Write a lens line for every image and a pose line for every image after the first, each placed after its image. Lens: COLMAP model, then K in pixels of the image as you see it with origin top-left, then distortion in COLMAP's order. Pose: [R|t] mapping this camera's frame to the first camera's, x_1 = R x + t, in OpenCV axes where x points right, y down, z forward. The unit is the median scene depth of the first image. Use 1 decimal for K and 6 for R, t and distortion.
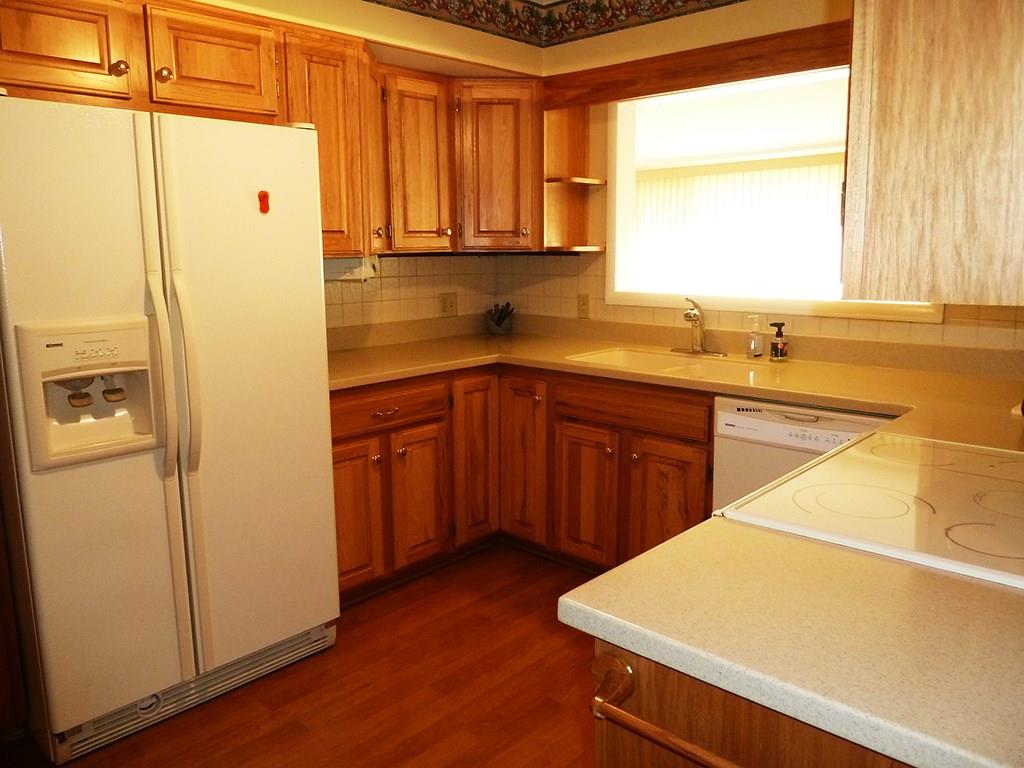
lens RADIAL K [[778.1, 0, 511.1], [0, 778.1, 380.2], [0, 0, 1]] dist [-0.007187, -0.004320]
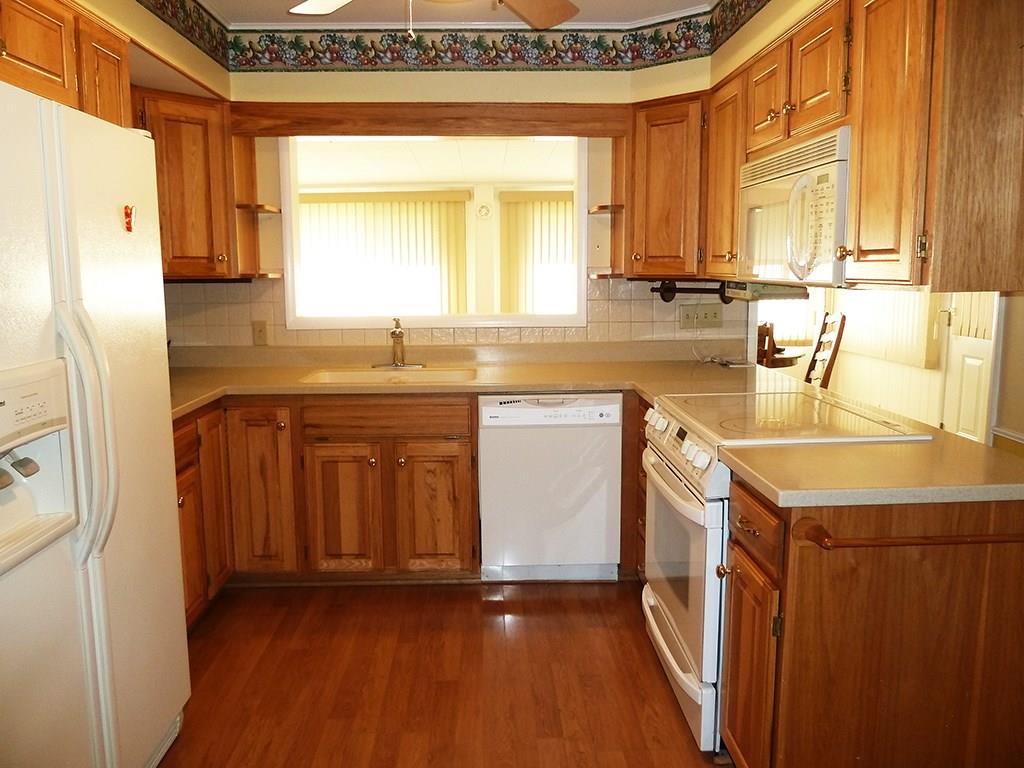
lens RADIAL K [[778.1, 0, 508.6], [0, 778.1, 381.1], [0, 0, 1]] dist [-0.007187, -0.004320]
pose [[0.706307, -0.098206, 0.701060, -0.458405], [0.123478, 0.992240, 0.014593, -0.011104], [-0.697053, 0.076258, 0.712953, 0.088654]]
